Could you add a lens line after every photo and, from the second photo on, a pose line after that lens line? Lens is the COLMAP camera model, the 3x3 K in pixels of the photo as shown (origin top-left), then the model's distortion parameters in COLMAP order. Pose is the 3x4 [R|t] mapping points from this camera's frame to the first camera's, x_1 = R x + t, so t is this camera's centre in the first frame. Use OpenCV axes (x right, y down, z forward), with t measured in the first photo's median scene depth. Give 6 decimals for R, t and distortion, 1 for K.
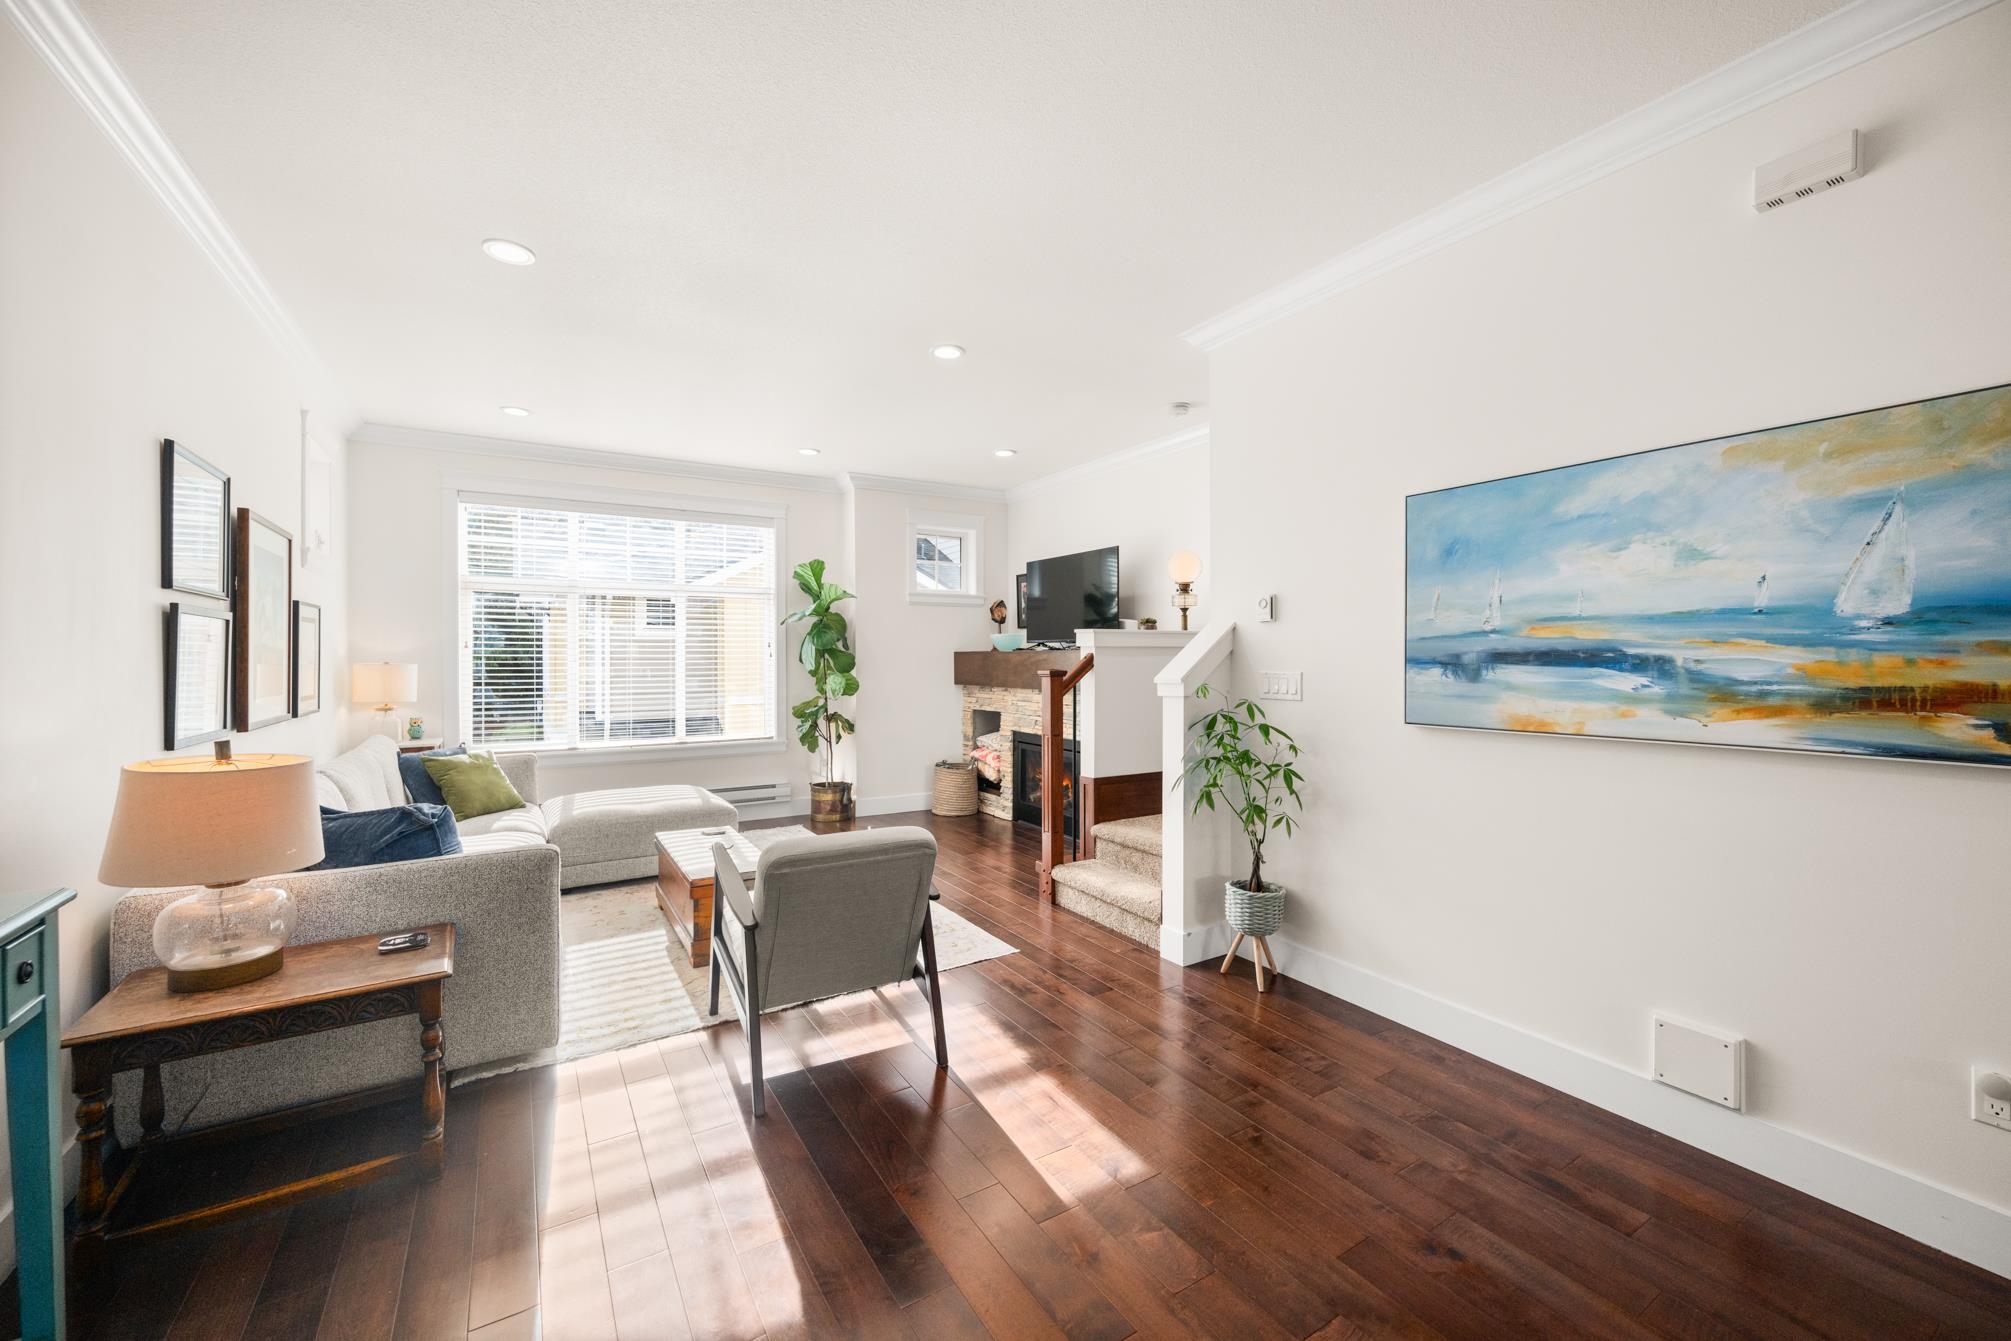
lens RADIAL K [[789.2, 0, 1005.5], [0, 789.2, 661.2], [0, 0, 1]] dist [0.000629, -0.002396]
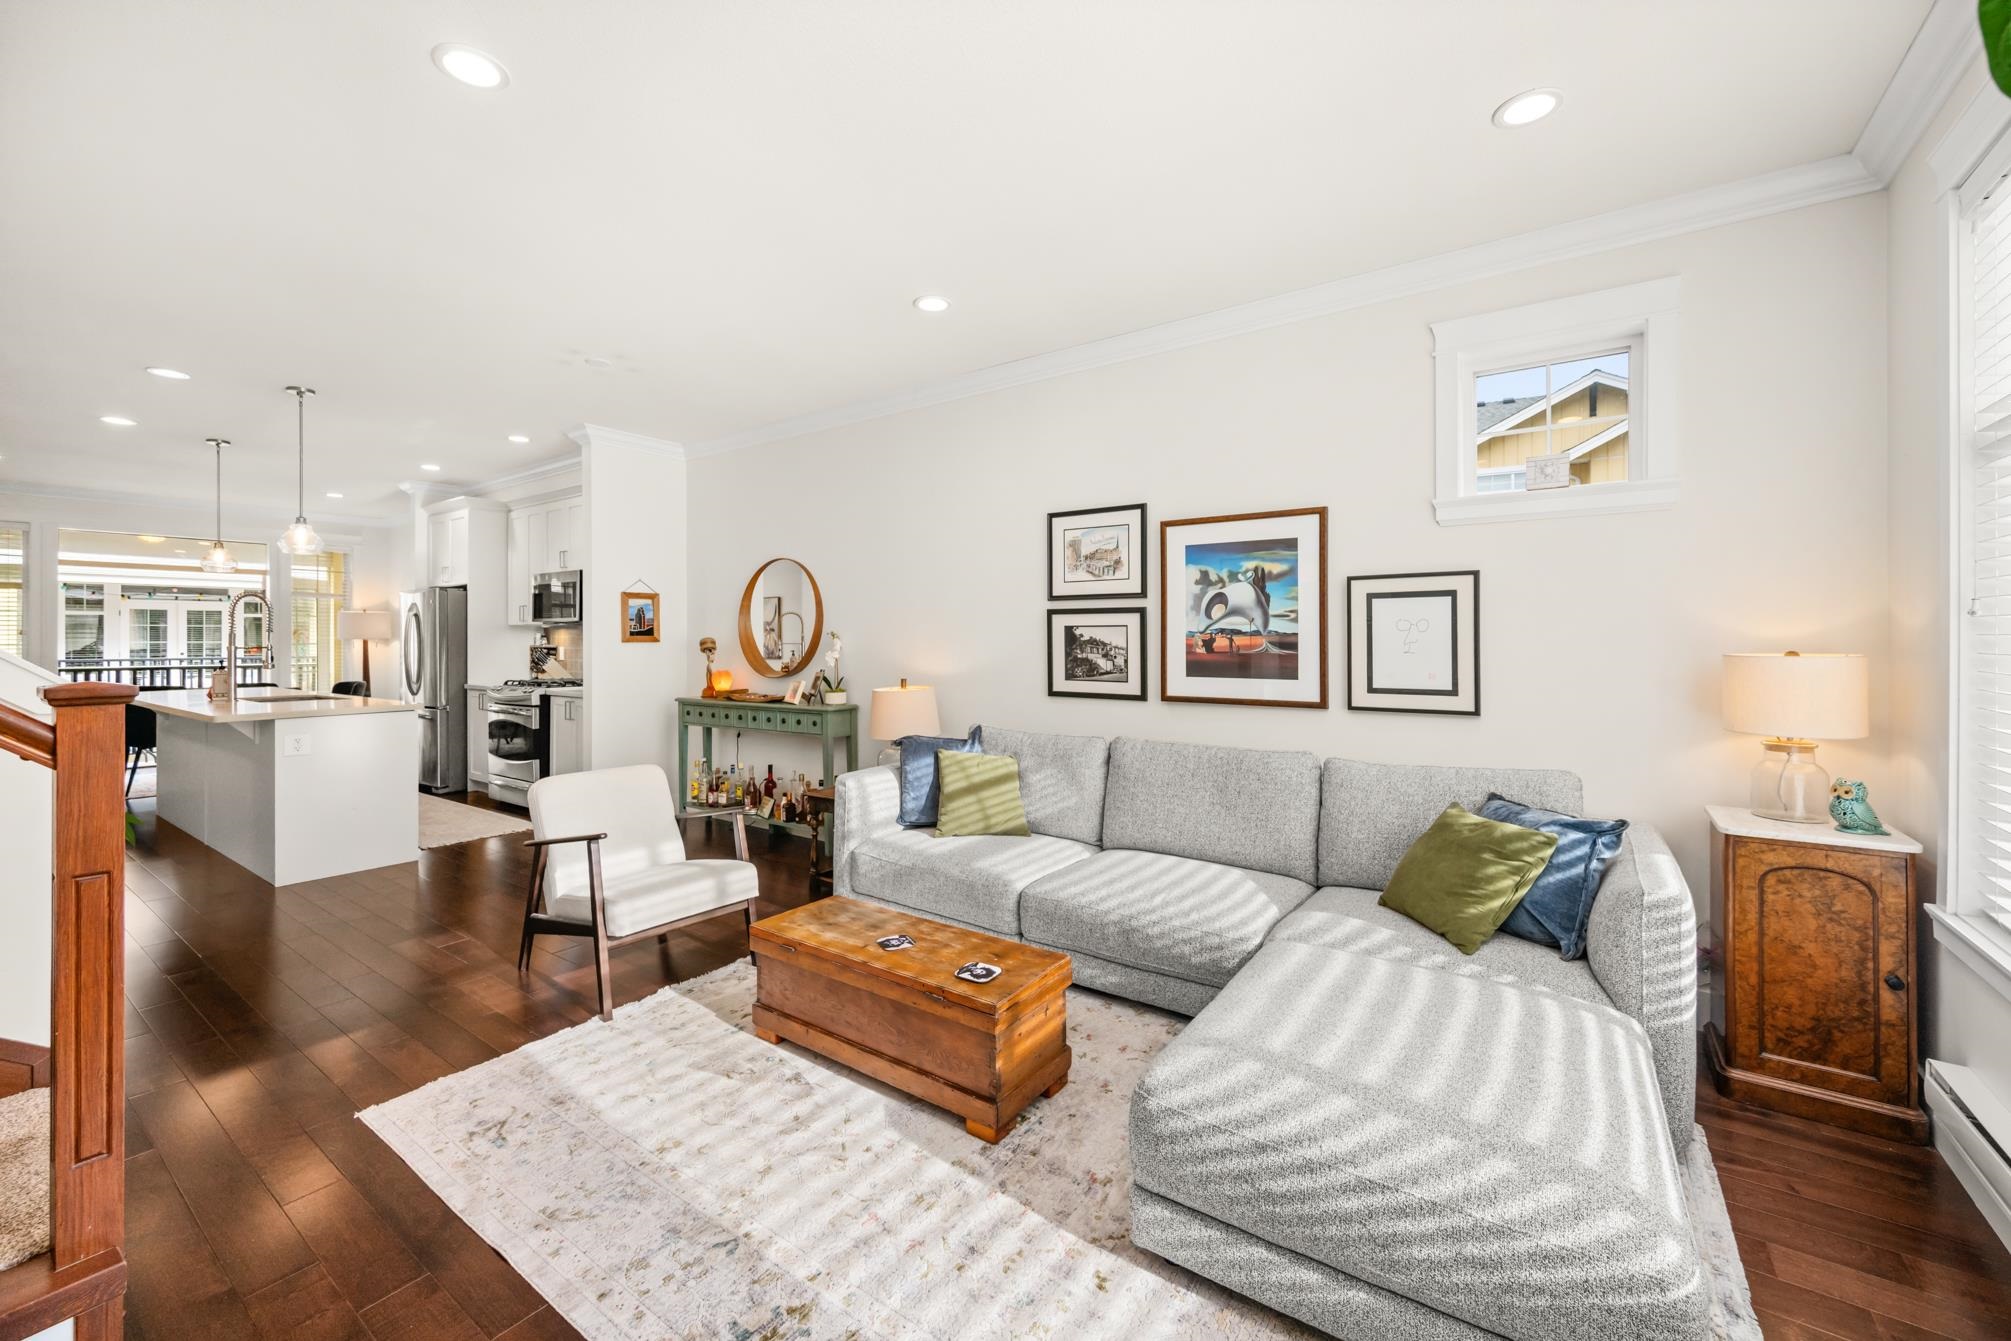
lens RADIAL K [[789.2, 0, 1004.2], [0, 789.2, 660.3], [0, 0, 1]] dist [0.000629, -0.002396]
pose [[-0.924348, 0.012269, -0.381353, -0.128939], [0.000279, 0.999504, 0.031481, -0.007031], [0.381550, 0.028993, -0.923893, 1.032746]]
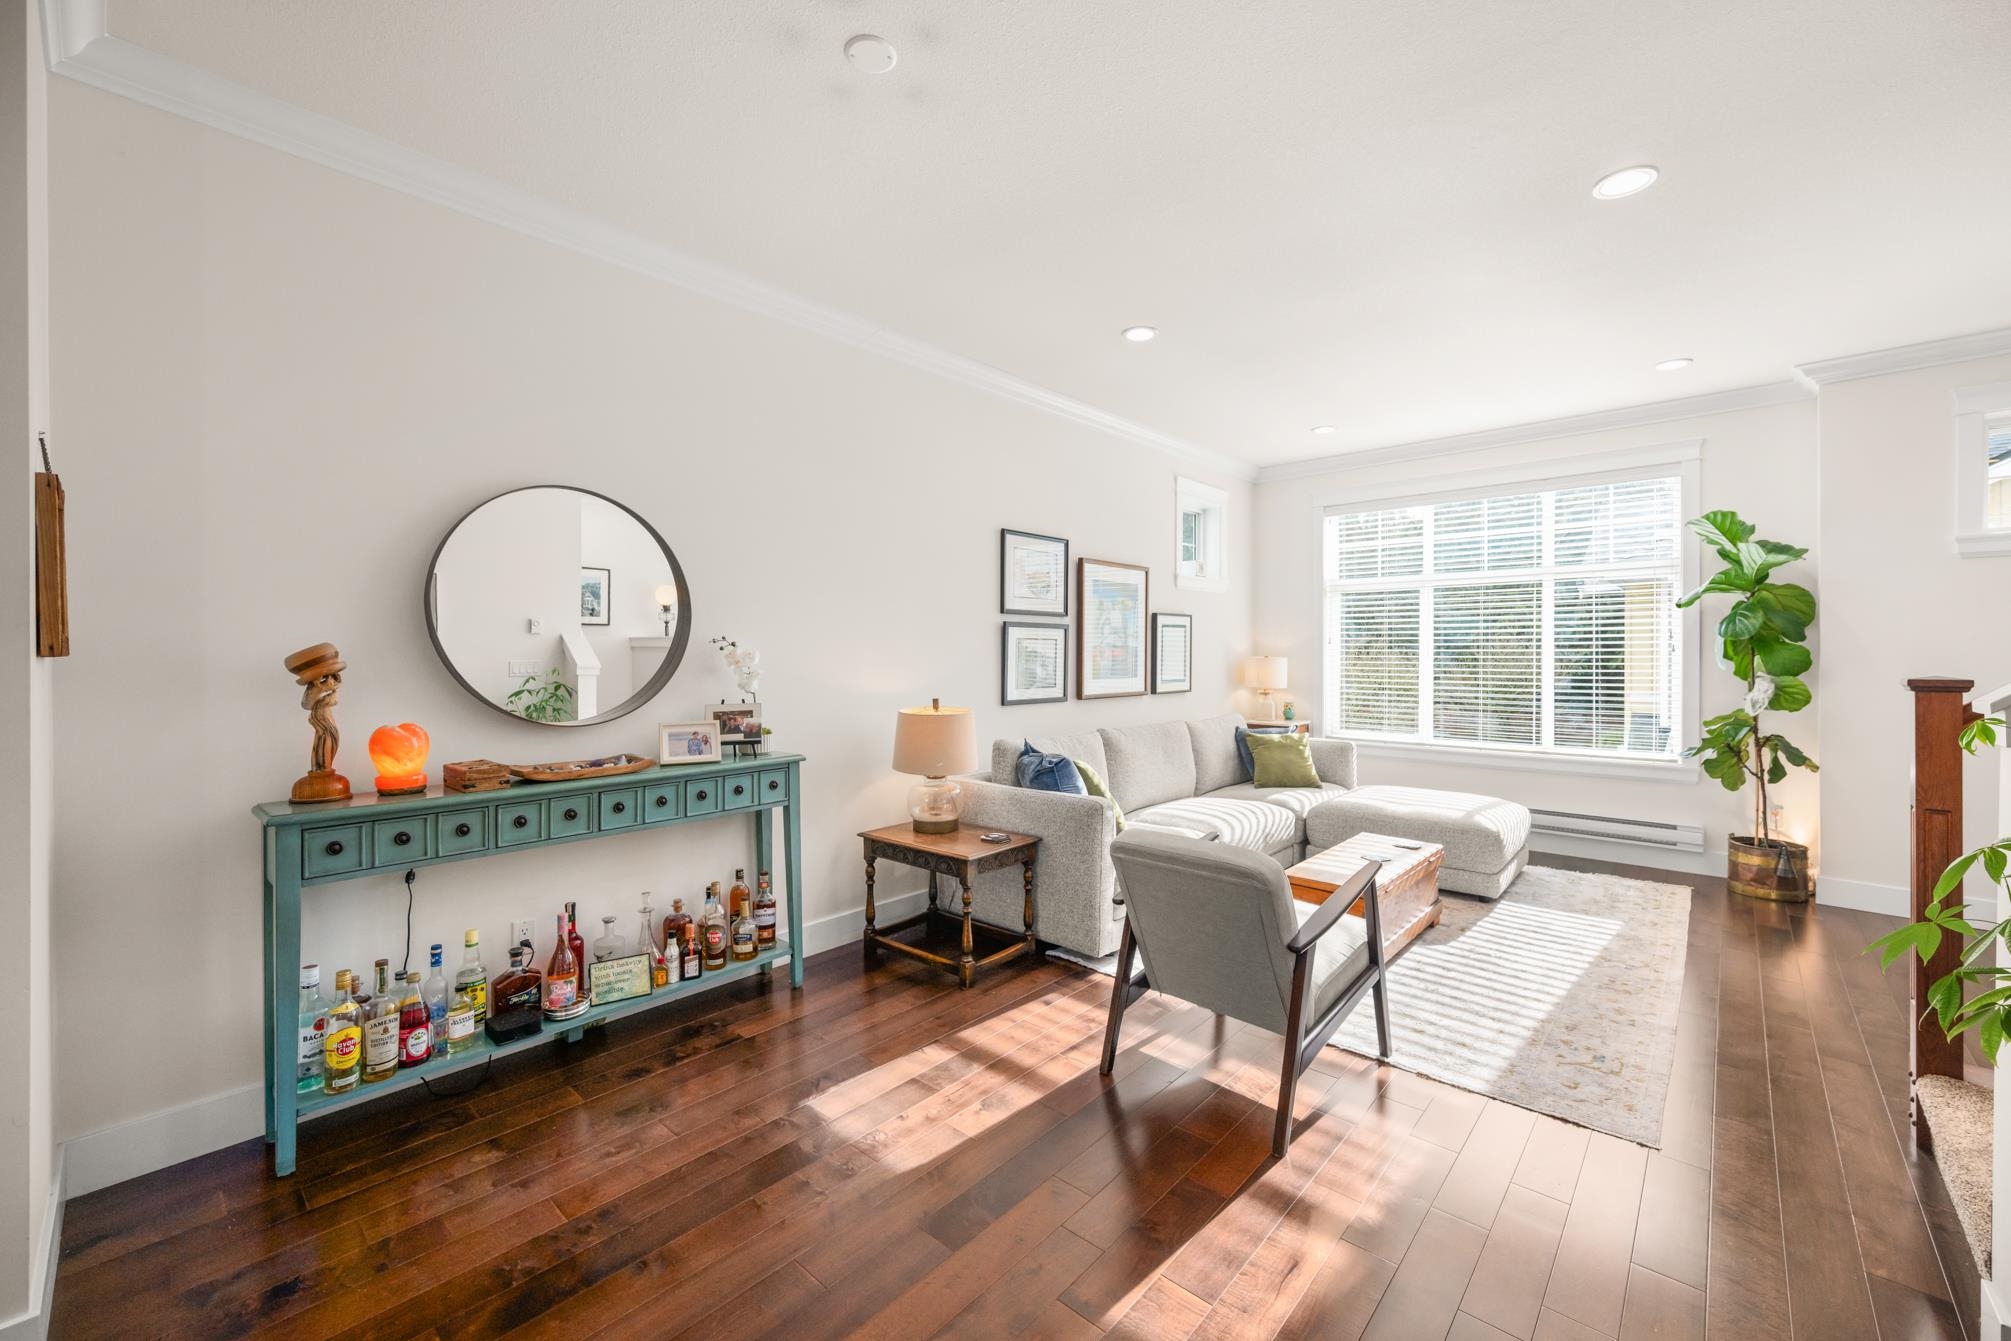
lens RADIAL K [[789.2, 0, 1012.6], [0, 789.2, 656.6], [0, 0, 1]] dist [0.000629, -0.002396]
pose [[0.275051, 0.005050, -0.961416, 0.259390], [-0.004309, 0.999983, 0.004019, -0.000948], [0.961420, 0.003038, 0.275068, 0.217464]]
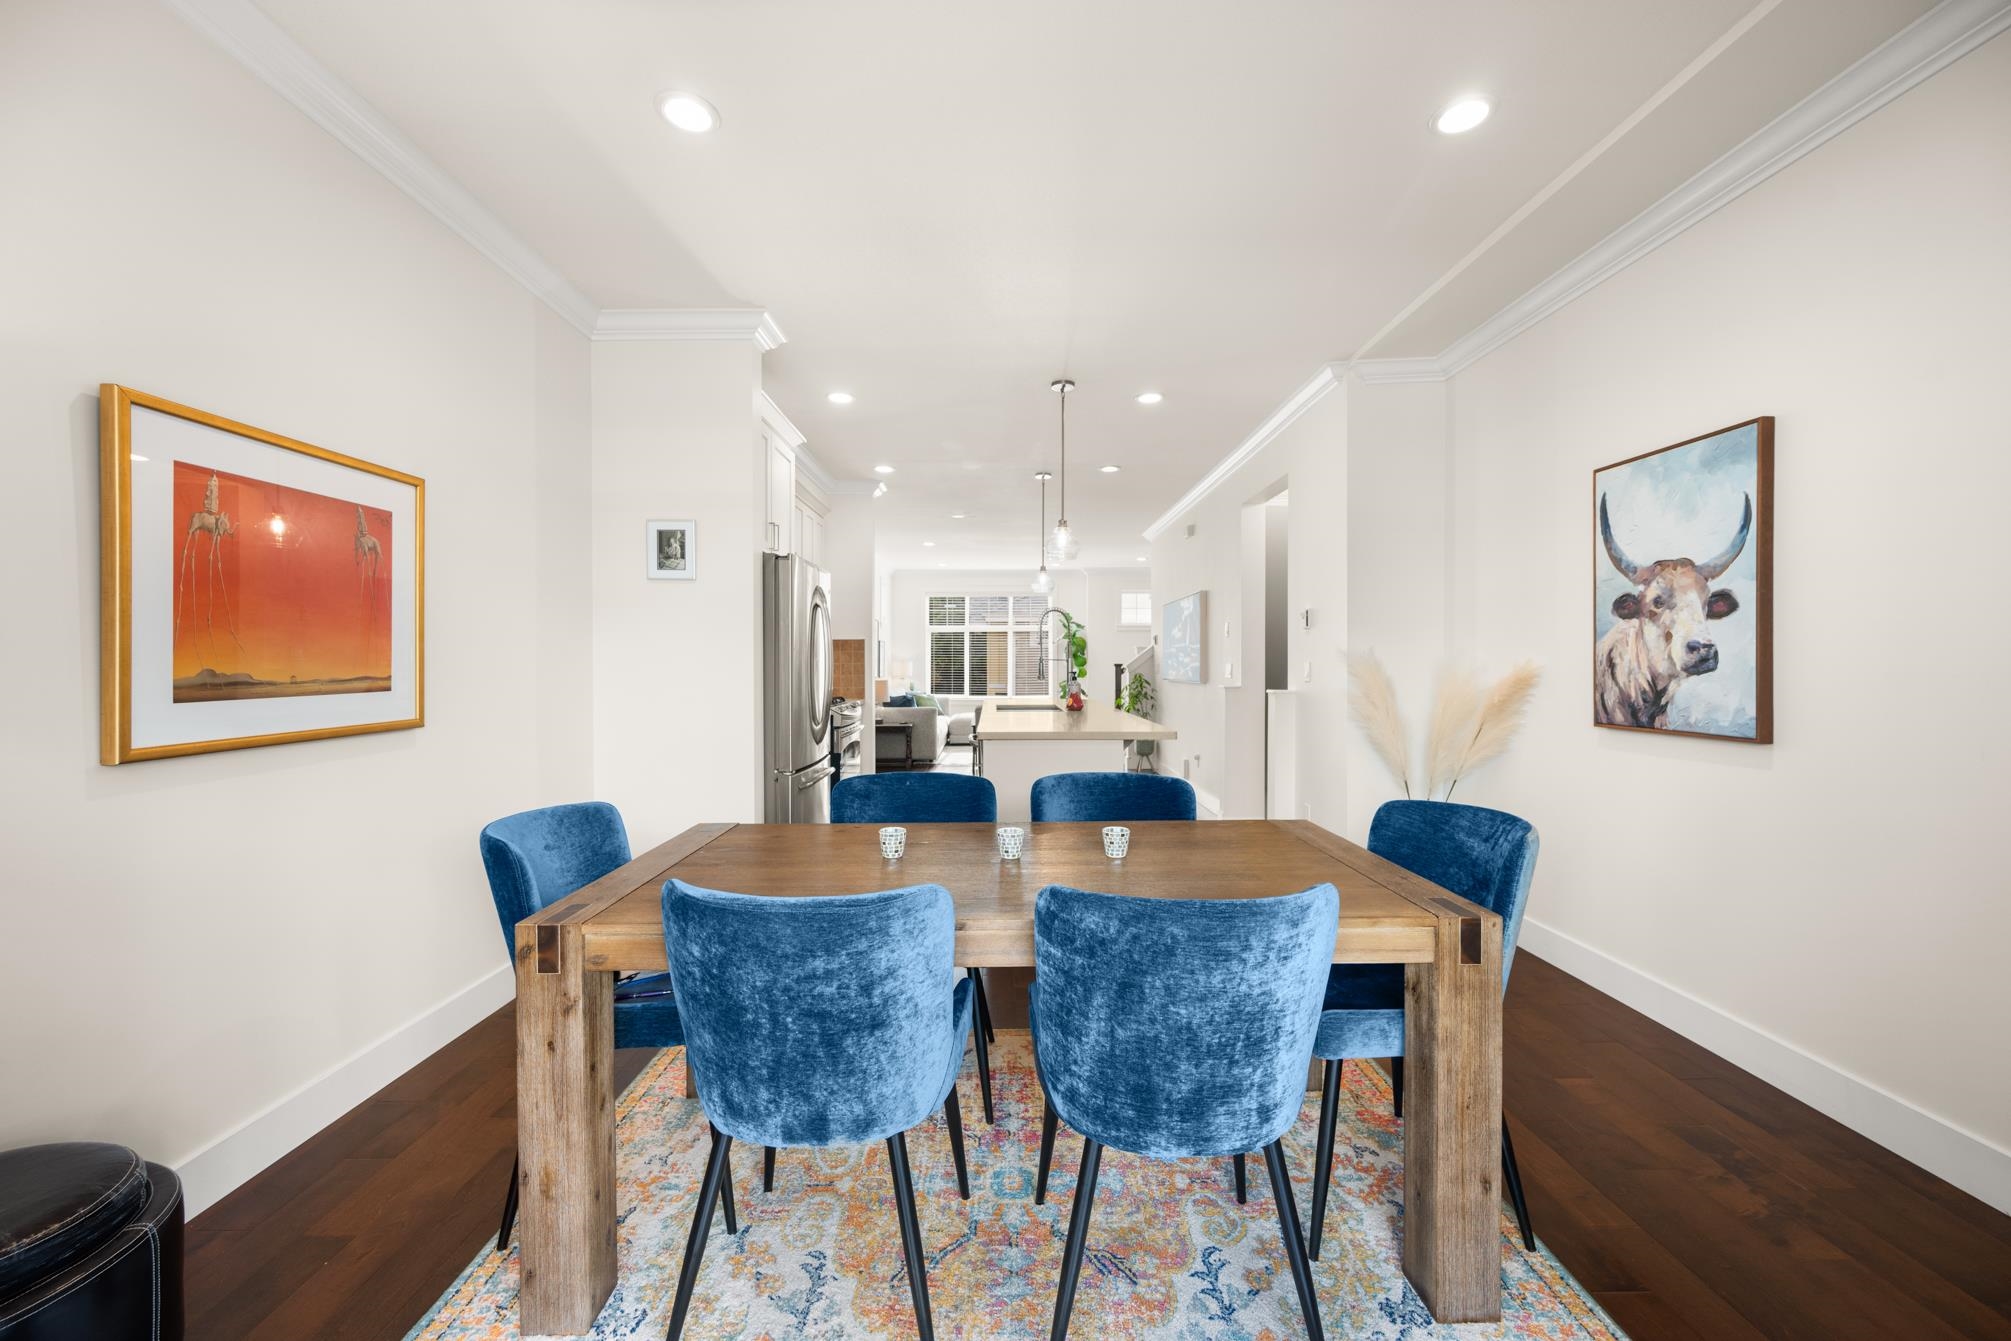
lens RADIAL K [[789.2, 0, 990.9], [0, 789.2, 665.8], [0, 0, 1]] dist [0.000629, -0.002396]
pose [[0.846067, 0.002325, -0.533072, 0.725455], [-0.002377, 0.999997, 0.000587, 0.012482], [0.533072, 0.000770, 0.846070, -0.897512]]
